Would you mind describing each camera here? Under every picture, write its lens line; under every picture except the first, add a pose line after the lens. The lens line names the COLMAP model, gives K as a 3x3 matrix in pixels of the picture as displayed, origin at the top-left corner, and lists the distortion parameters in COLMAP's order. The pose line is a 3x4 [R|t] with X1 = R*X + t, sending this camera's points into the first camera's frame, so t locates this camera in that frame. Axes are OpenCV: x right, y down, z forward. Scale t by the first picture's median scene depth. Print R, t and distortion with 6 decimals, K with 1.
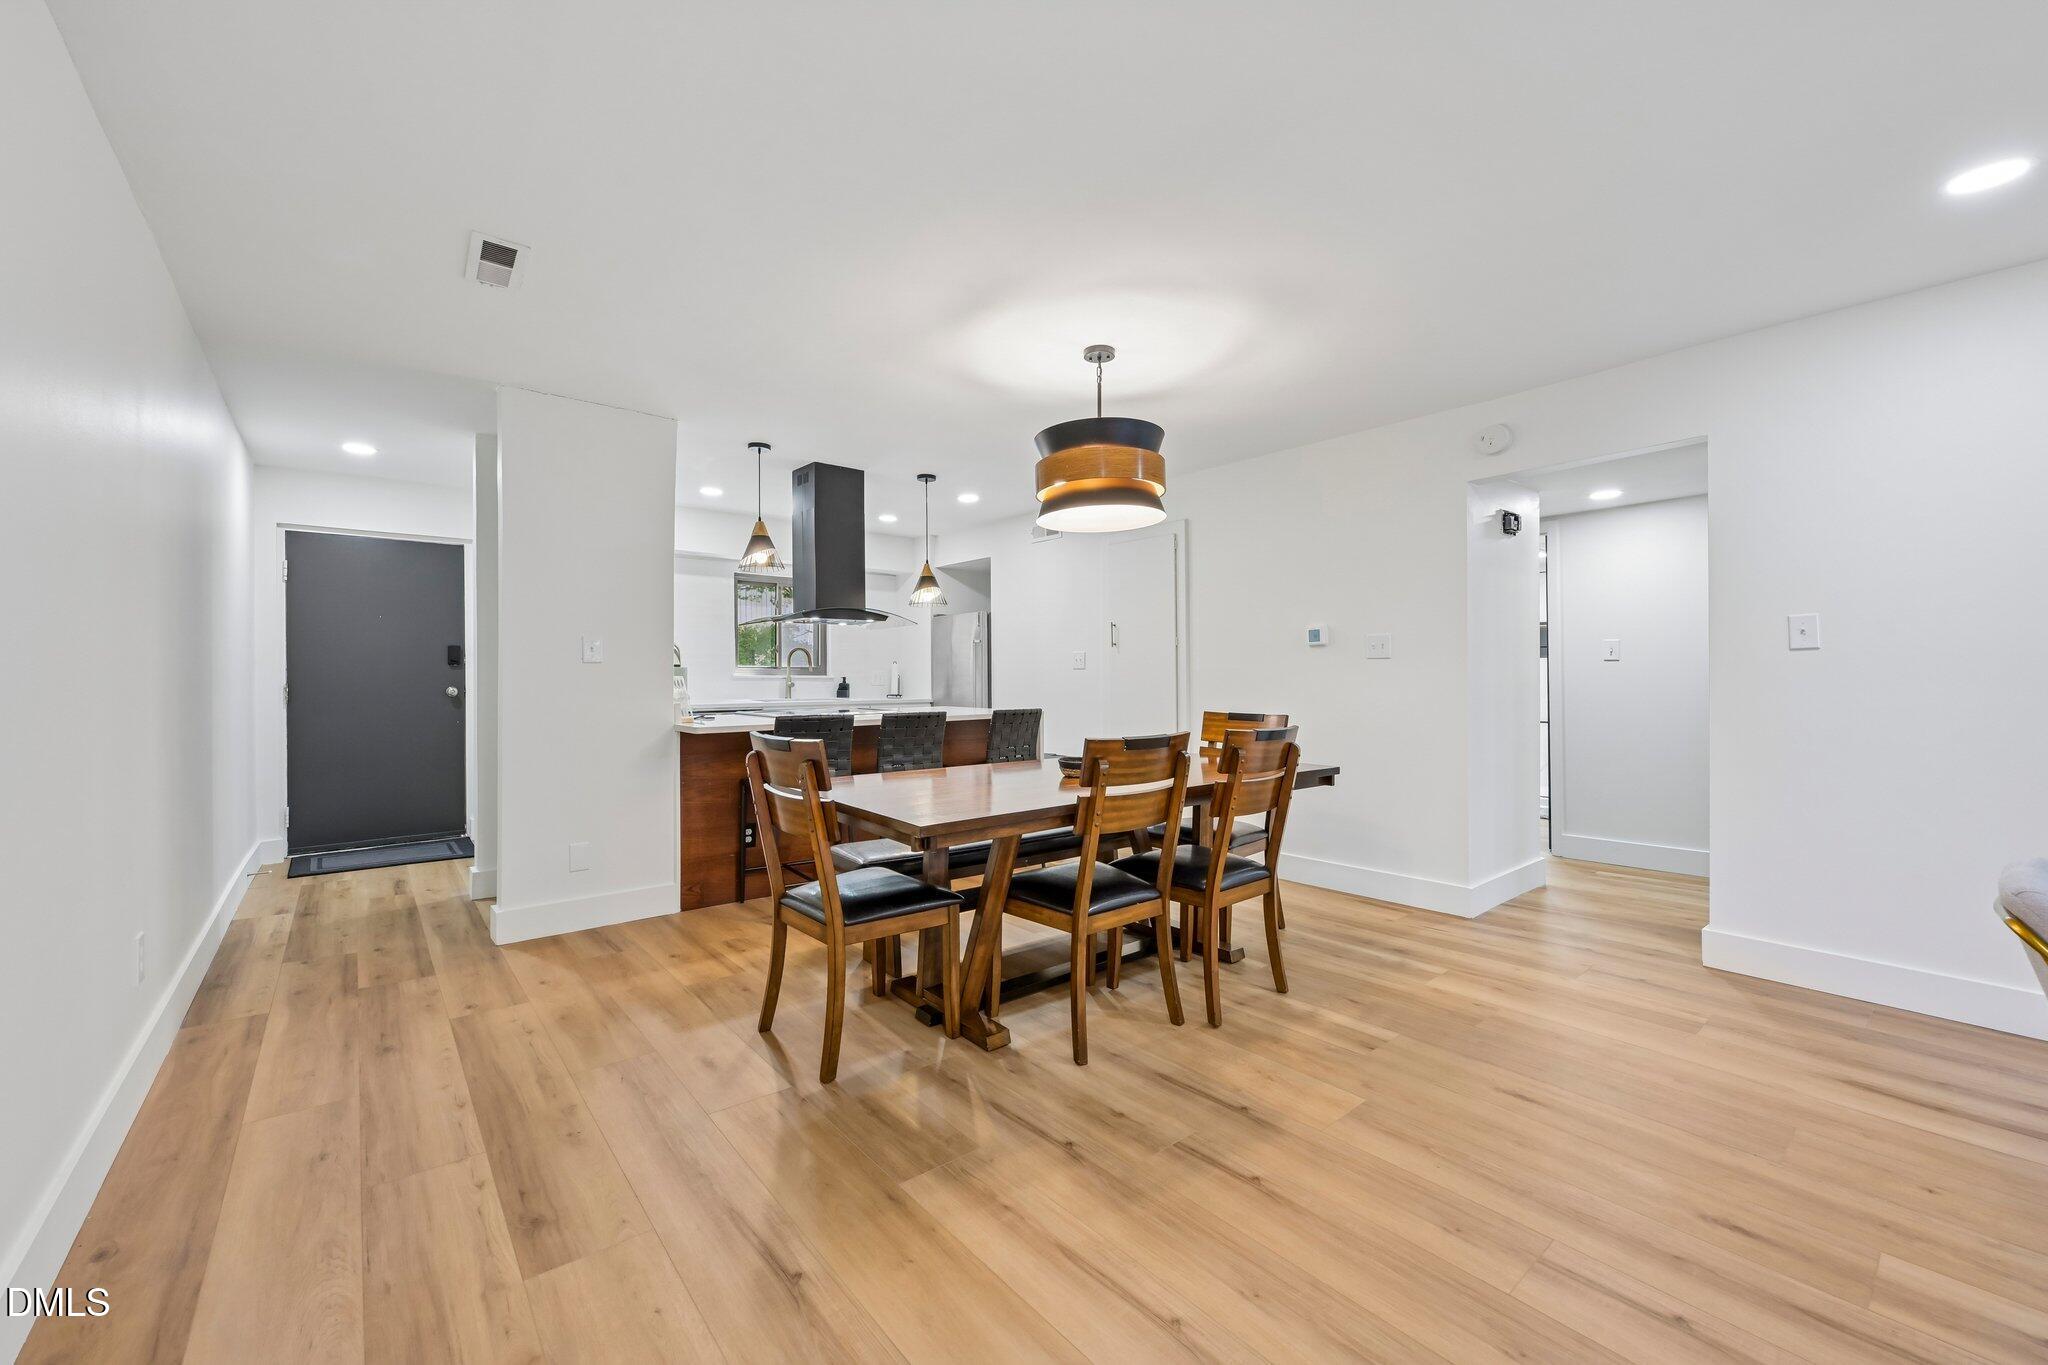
lens RADIAL K [[817.1, 0, 1020.9], [0, 817.1, 673.4], [0, 0, 1]] dist [0.000344, -0.000957]
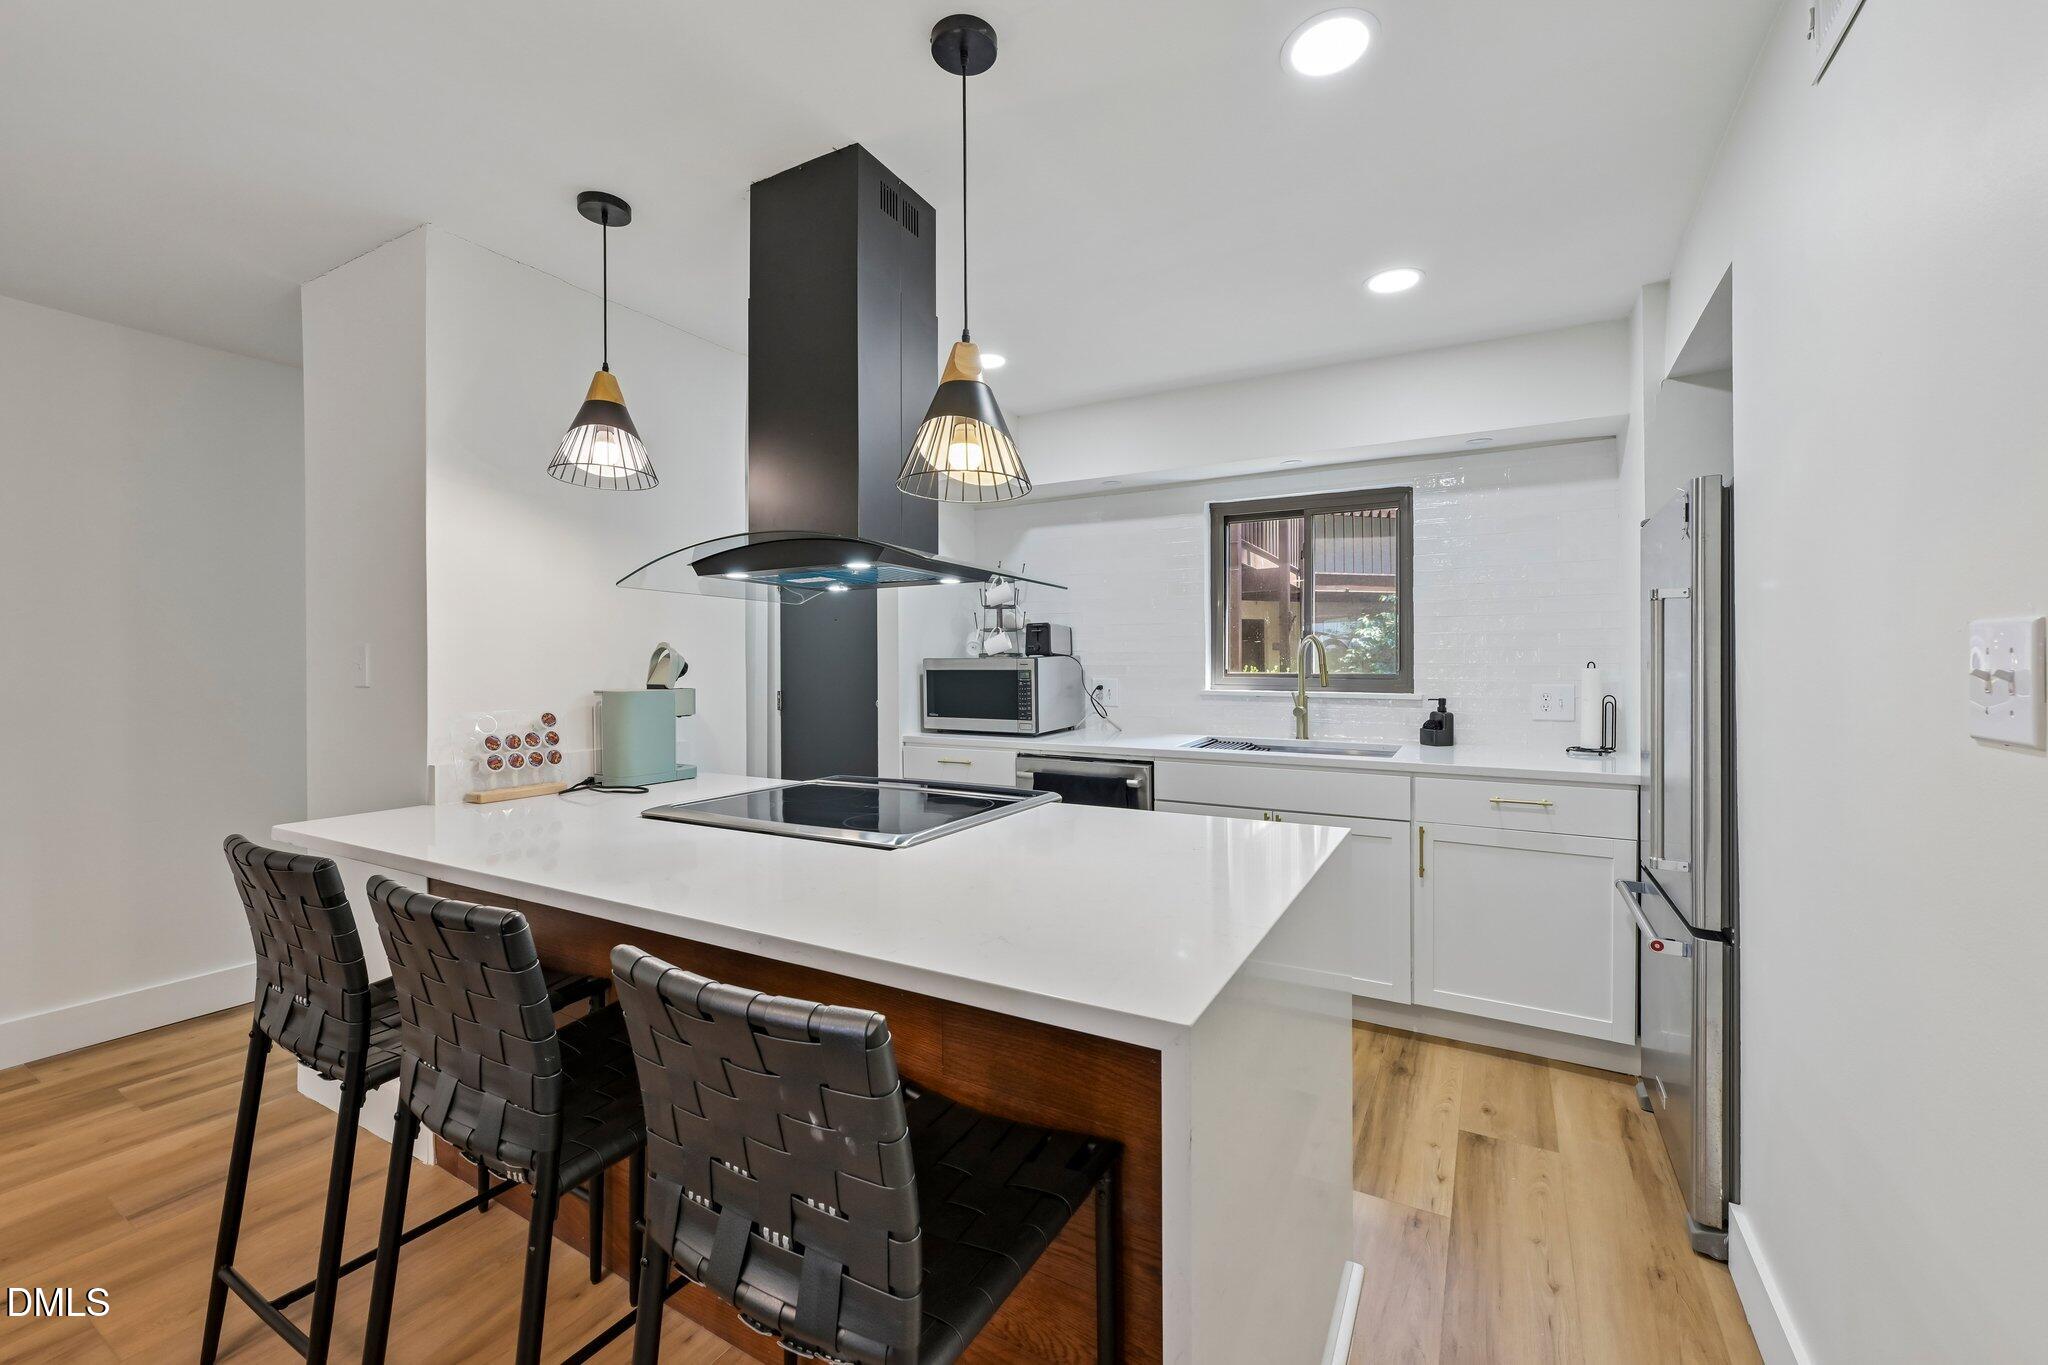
lens RADIAL K [[817.1, 0, 1030.1], [0, 817.1, 667.4], [0, 0, 1]] dist [0.000344, -0.000957]
pose [[0.363403, 0.007072, -0.931605, 0.315141], [0.001600, 0.999965, 0.008215, -0.046241], [0.931631, -0.004476, 0.363379, 1.782529]]
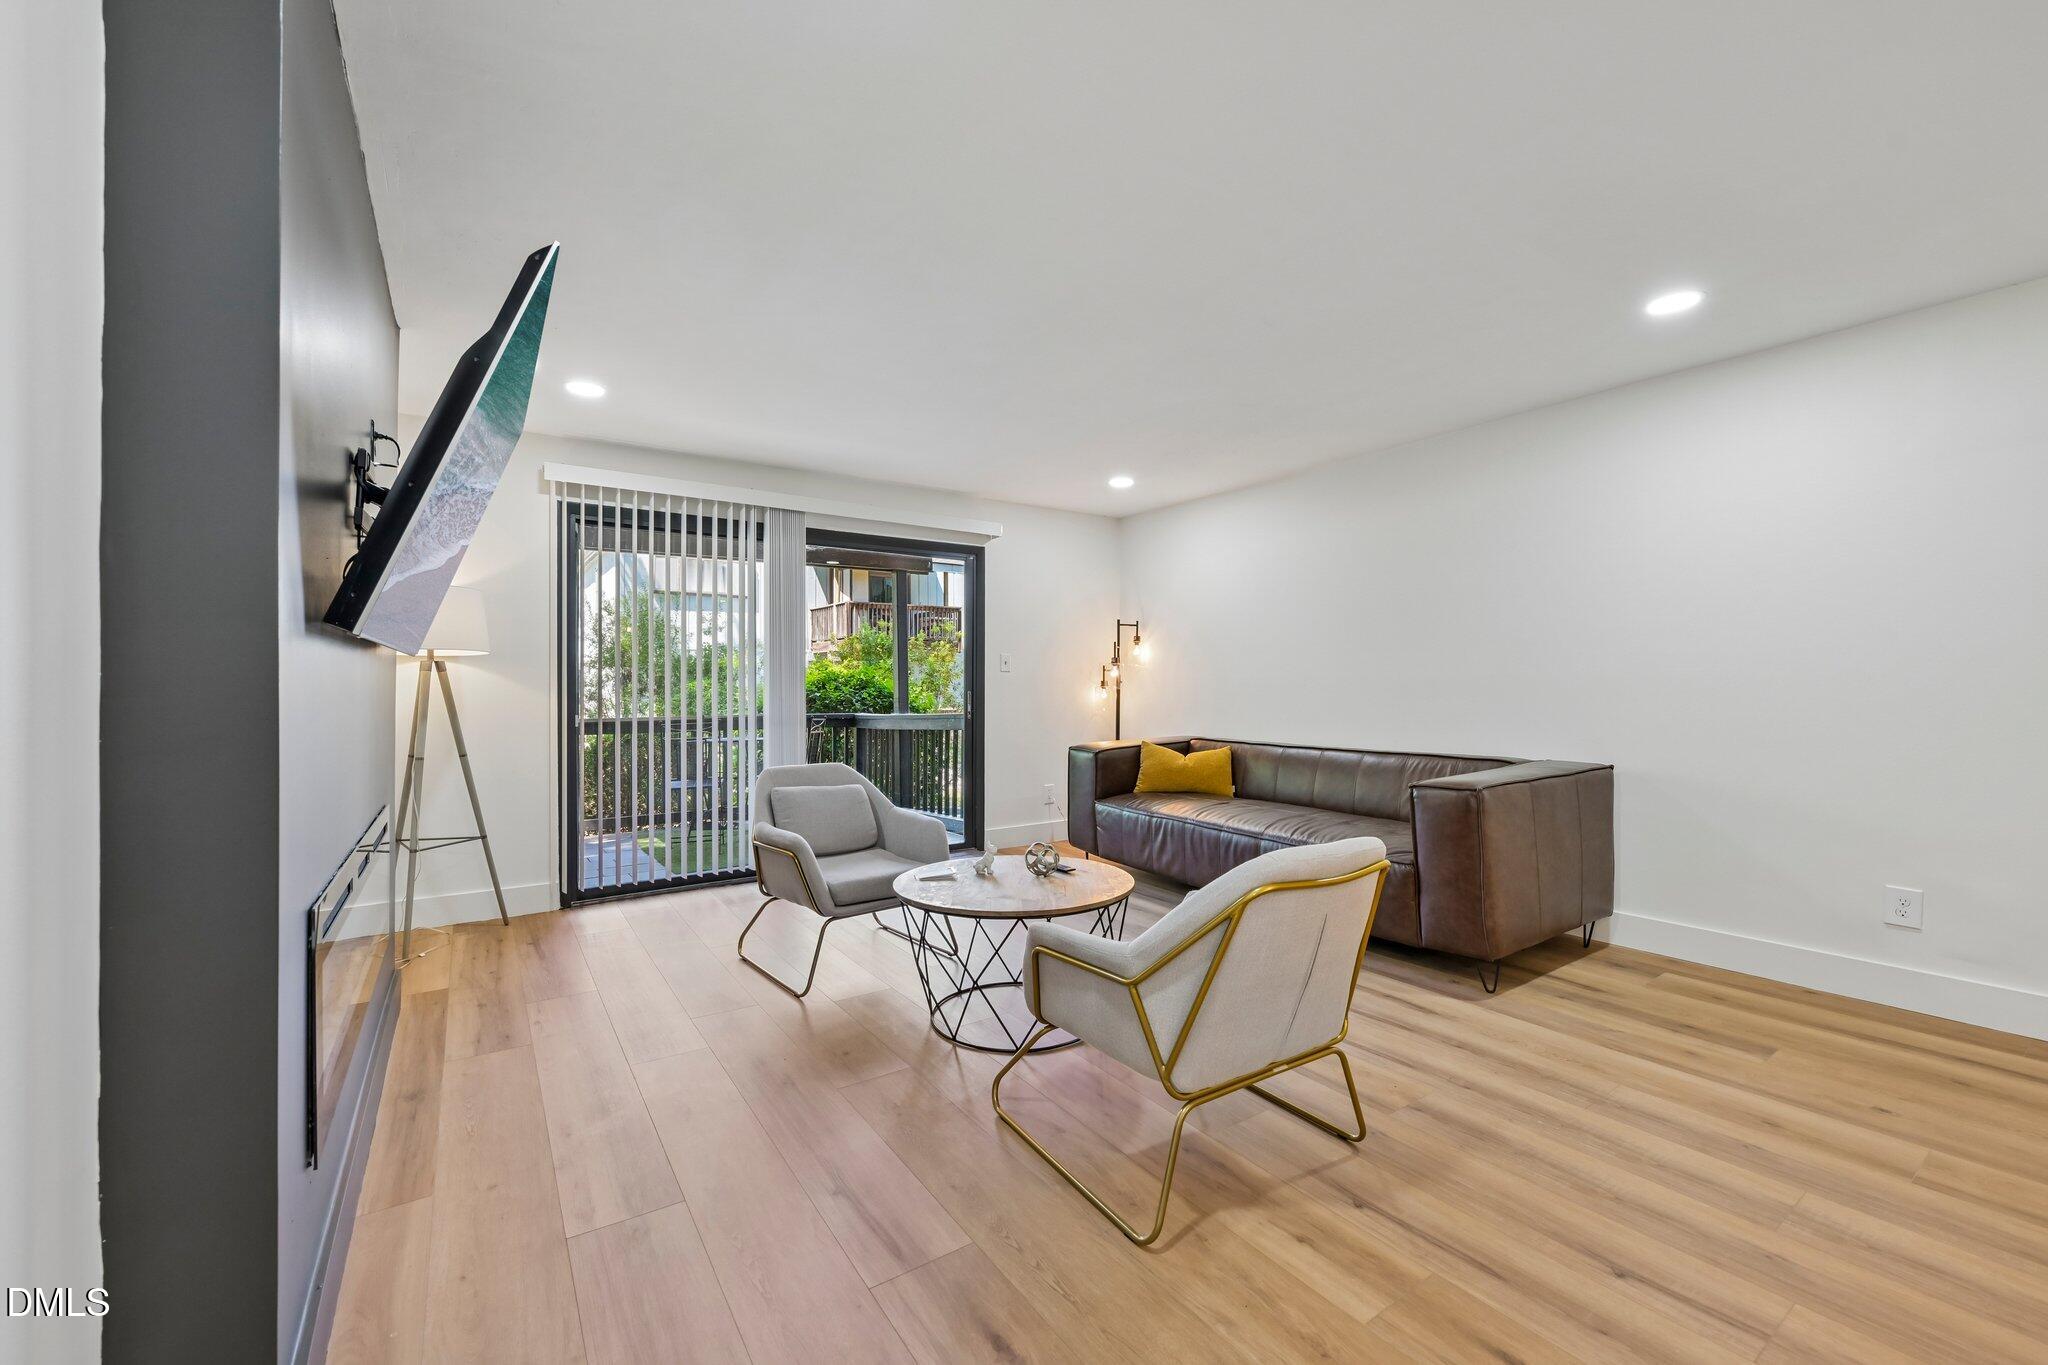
lens RADIAL K [[817.1, 0, 1033.7], [0, 817.1, 681.1], [0, 0, 1]] dist [0.000344, -0.000957]
pose [[-0.996654, 0.008700, 0.081267, 0.819742], [0.007949, 0.999923, -0.009564, 0.003431], [-0.081344, -0.008886, -0.996647, 1.184410]]
